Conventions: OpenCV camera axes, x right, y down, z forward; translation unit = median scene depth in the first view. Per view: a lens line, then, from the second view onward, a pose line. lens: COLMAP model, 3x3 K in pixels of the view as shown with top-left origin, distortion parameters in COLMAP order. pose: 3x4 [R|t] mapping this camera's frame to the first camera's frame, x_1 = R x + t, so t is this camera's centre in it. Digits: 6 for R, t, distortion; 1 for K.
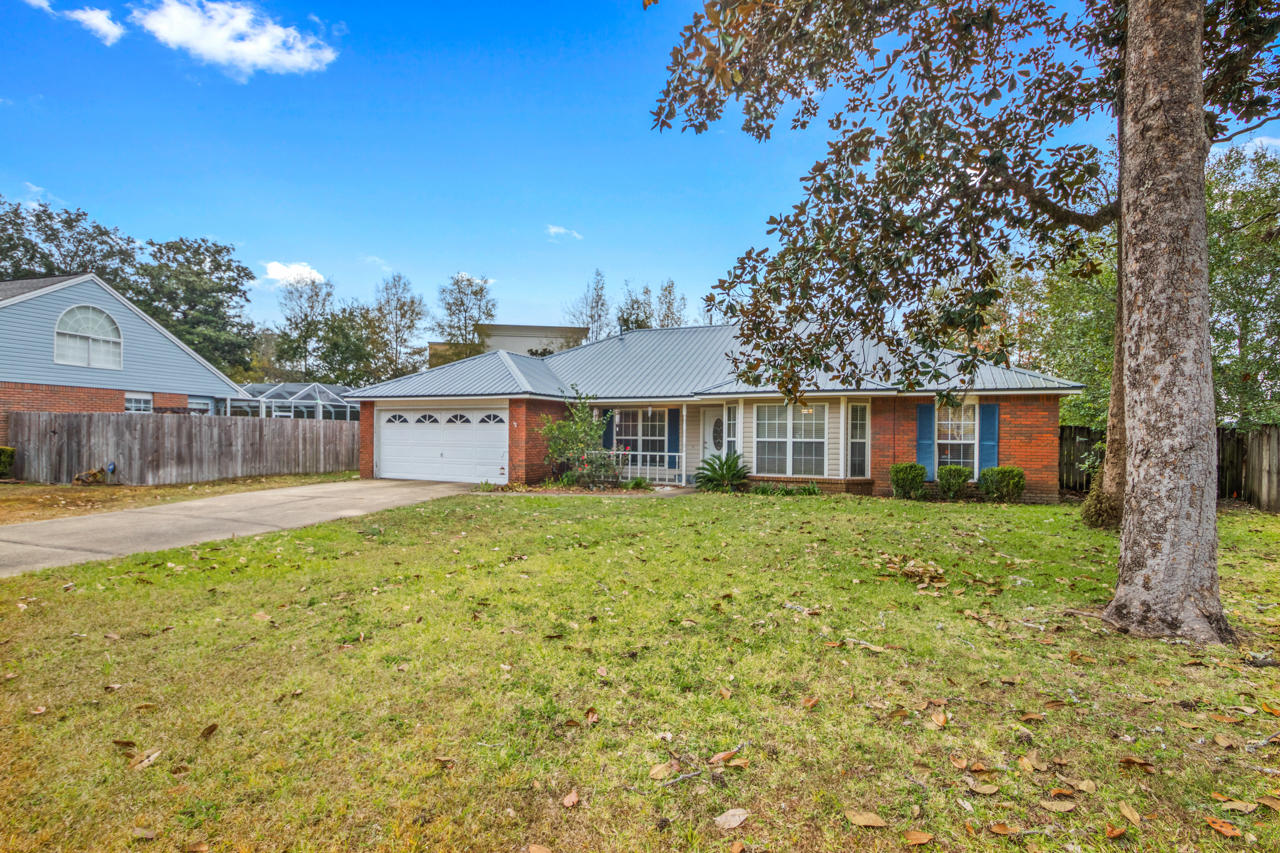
lens RADIAL K [[607.5, 0, 640.0], [0, 607.5, 426.5], [0, 0, 1]] dist [-0.013476, -0.000945]
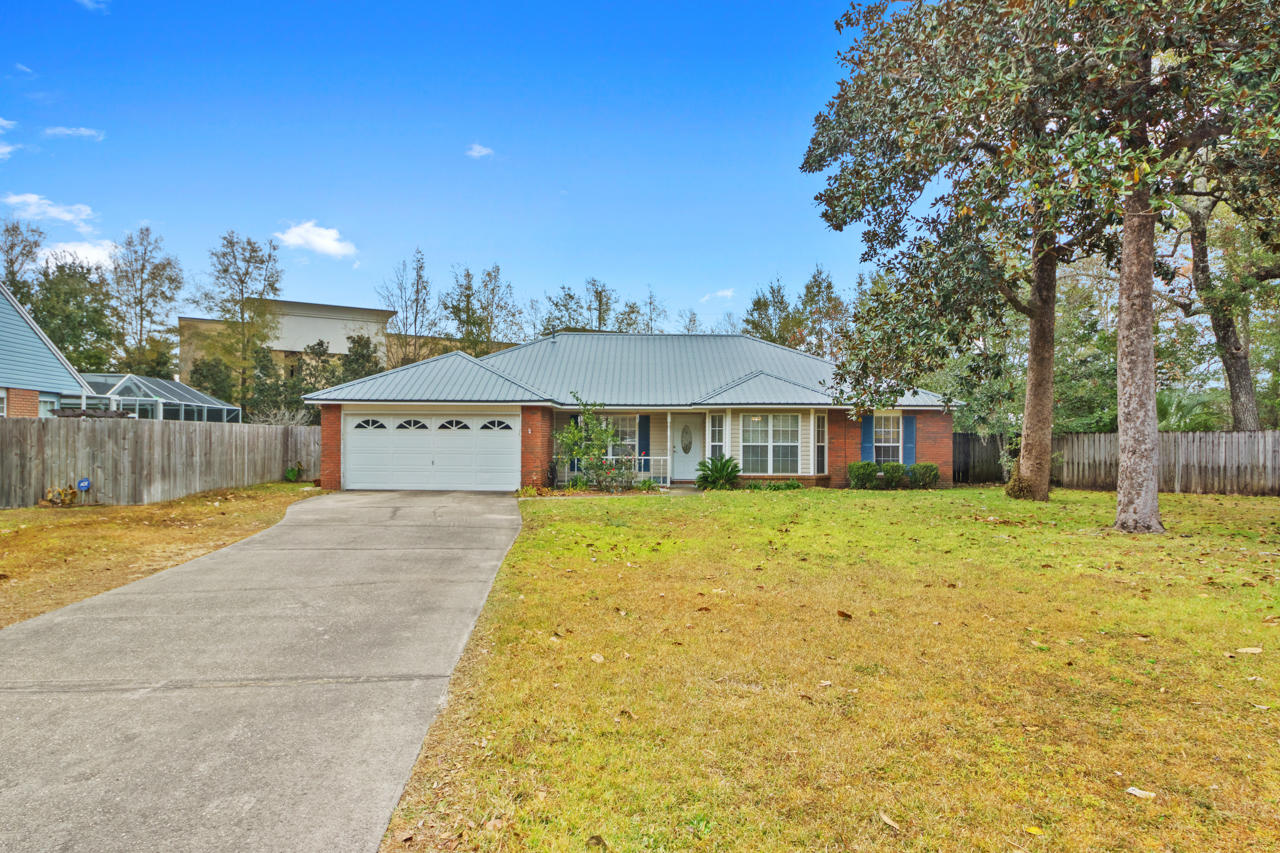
lens RADIAL K [[728.8, 0, 641.1], [0, 728.8, 414.4], [0, 0, 1]] dist [-0.029457, 0.000741]
pose [[0.912225, 0.007886, 0.409614, -0.534290], [-0.002364, 0.999899, -0.013984, -0.014578], [-0.409683, 0.011788, 0.912152, -0.187836]]
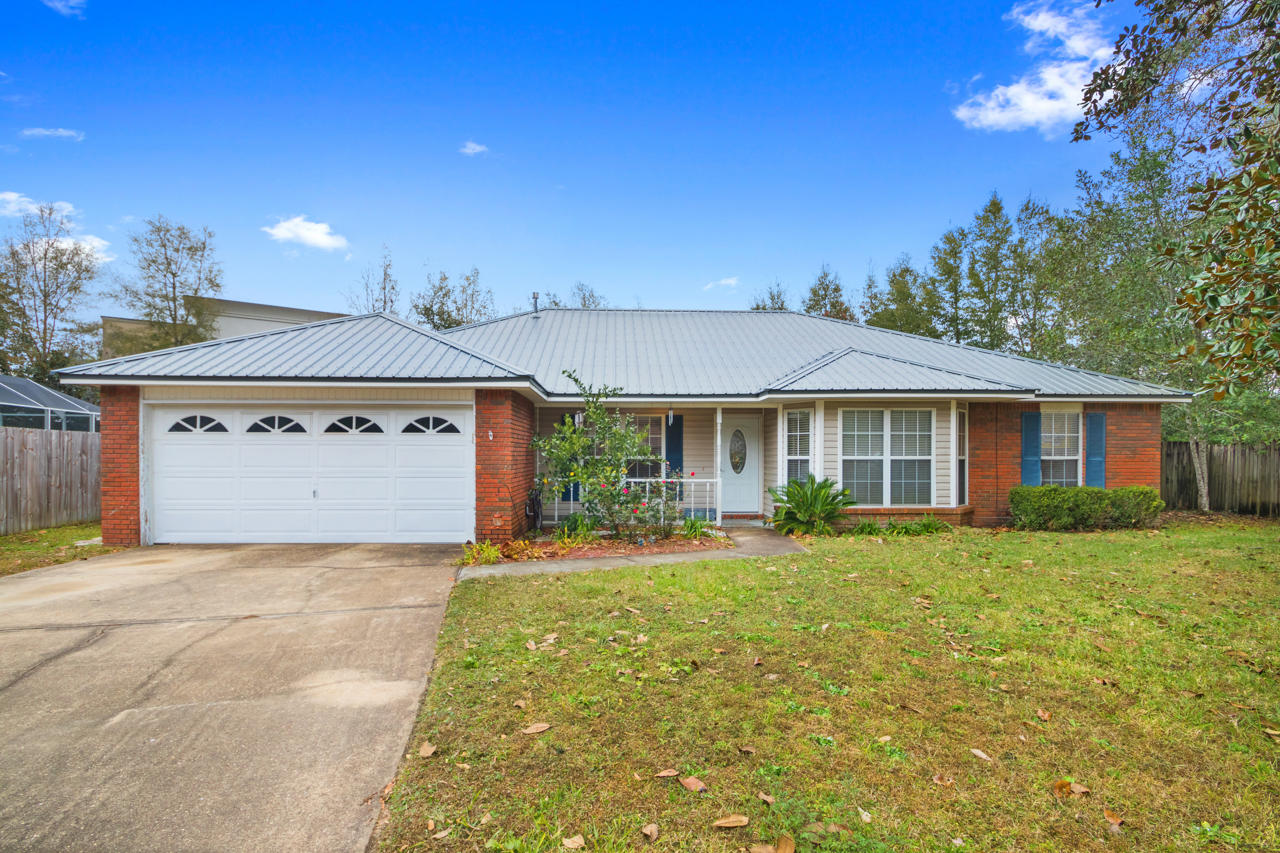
lens RADIAL K [[604.6, 0, 626.5], [0, 604.6, 454.0], [0, 0, 1]] dist [0.025592, -0.026561]
pose [[0.903301, -0.007720, 0.428938, -0.332113], [0.001739, 0.999896, 0.014335, 0.006188], [-0.429004, -0.012203, 0.903220, 0.440191]]
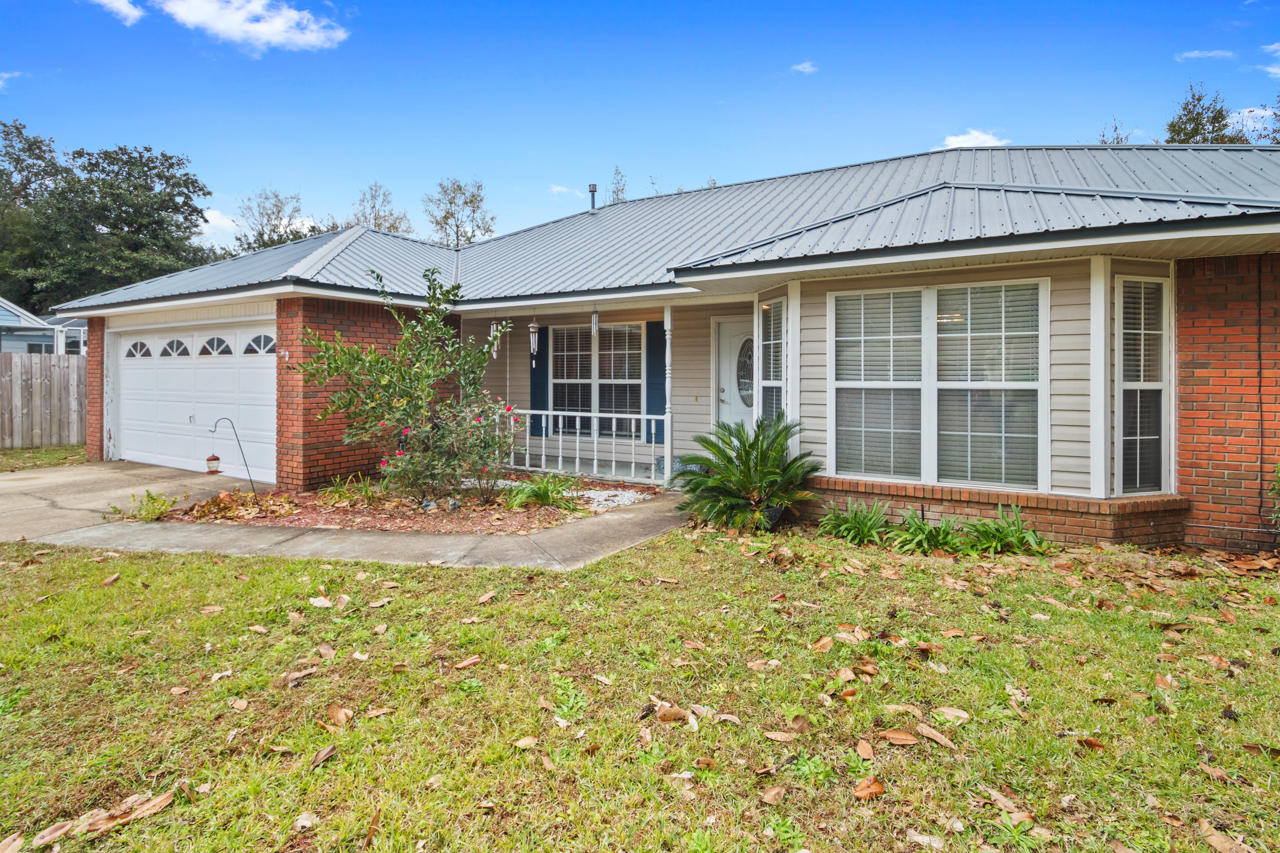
lens RADIAL K [[600.4, 0, 642.9], [0, 600.4, 374.3], [0, 0, 1]] dist [0.025280, -0.024230]
pose [[0.995062, -0.010372, -0.098716, 0.102704], [0.011518, 0.999873, 0.011052, 0.008969], [0.098588, -0.012135, 0.995054, 0.578685]]
